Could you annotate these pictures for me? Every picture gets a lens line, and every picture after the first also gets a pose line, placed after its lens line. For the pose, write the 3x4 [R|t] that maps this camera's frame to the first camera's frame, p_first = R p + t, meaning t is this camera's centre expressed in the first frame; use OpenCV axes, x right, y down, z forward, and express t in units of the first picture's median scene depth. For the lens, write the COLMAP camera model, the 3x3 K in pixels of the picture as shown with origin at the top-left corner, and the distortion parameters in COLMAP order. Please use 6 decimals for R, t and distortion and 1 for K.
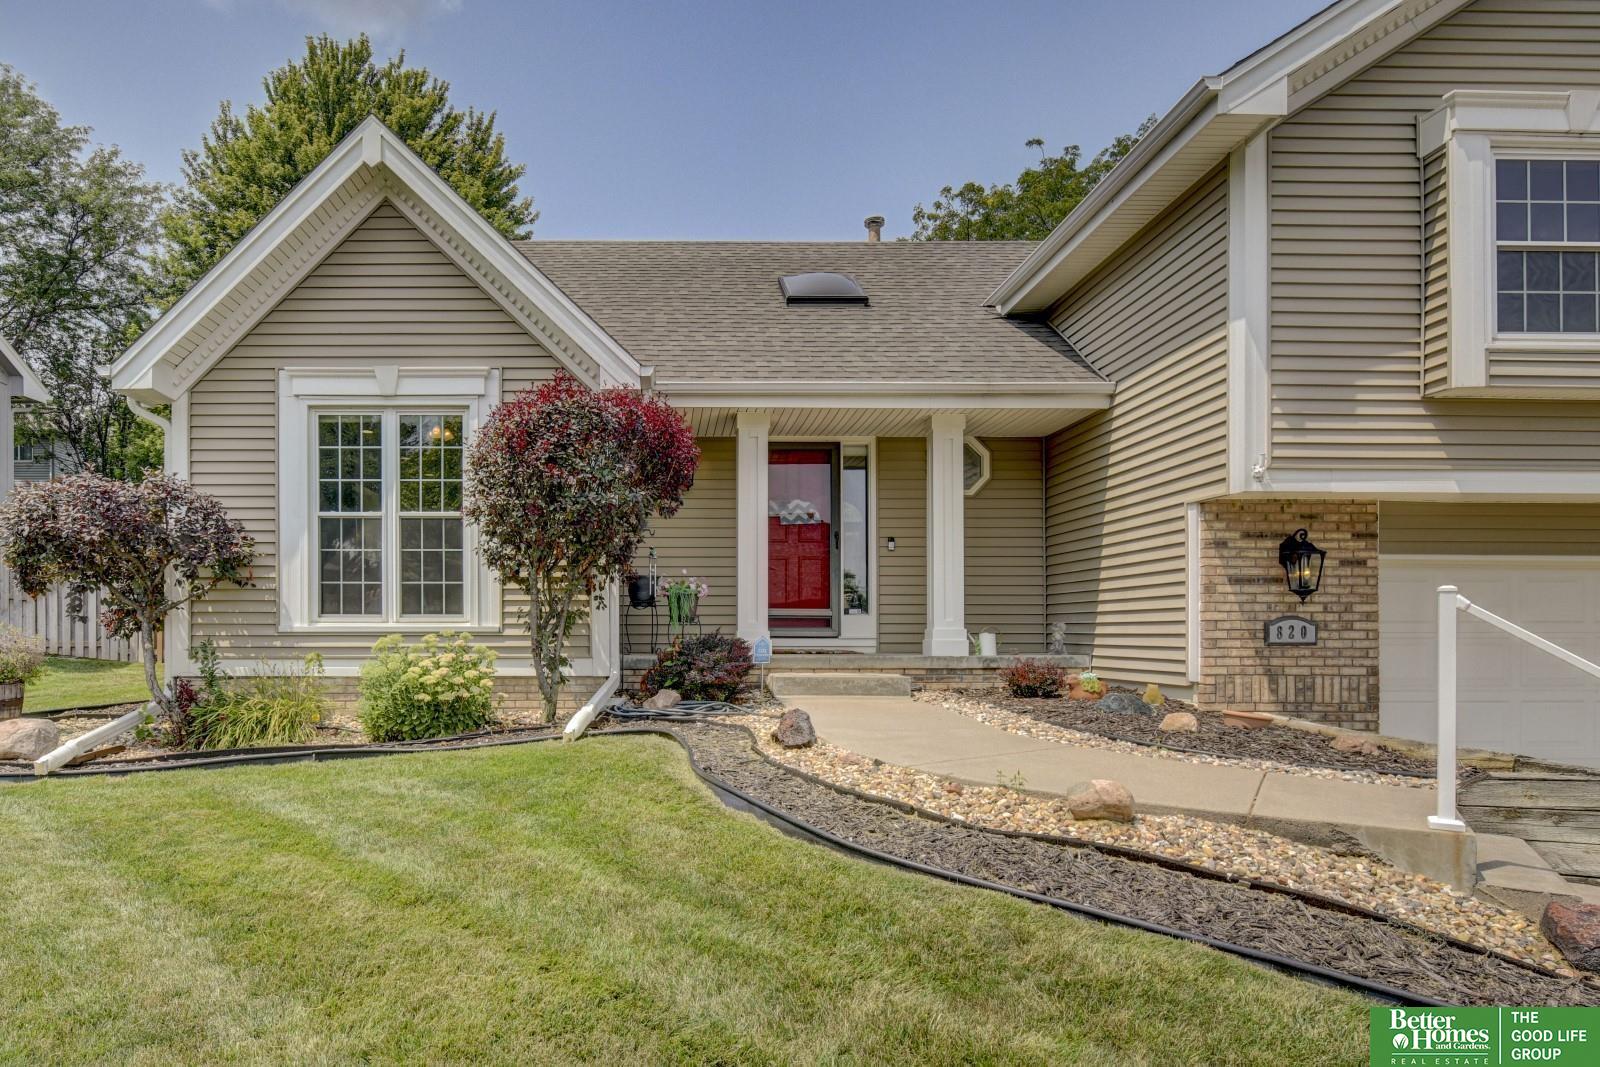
lens RADIAL K [[962.3, 0, 816.0], [0, 962.3, 556.7], [0, 0, 1]] dist [-0.004953, -0.001339]
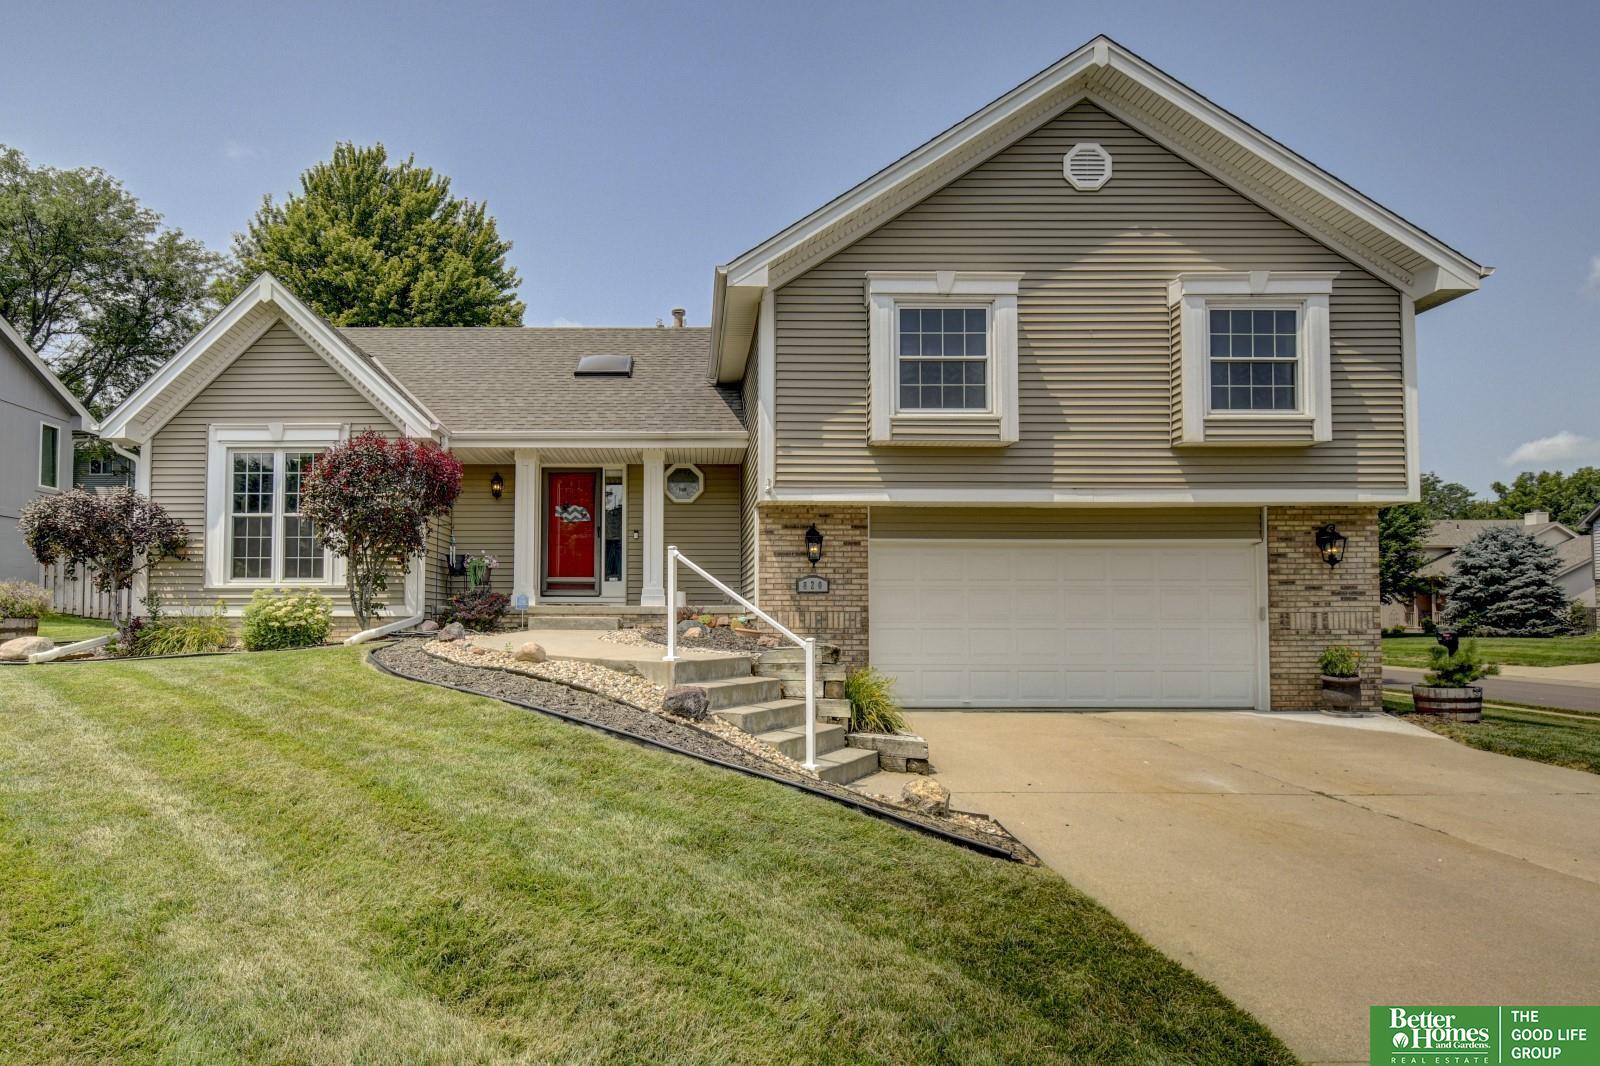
lens RADIAL K [[783.4, 0, 771.8], [0, 783.4, 522.3], [0, 0, 1]] dist [0.000169, -0.003415]
pose [[0.999909, -0.001184, 0.013439, 0.366588], [0.001683, 0.999306, -0.037224, 0.018215], [-0.013385, 0.037244, 0.999217, -0.316919]]
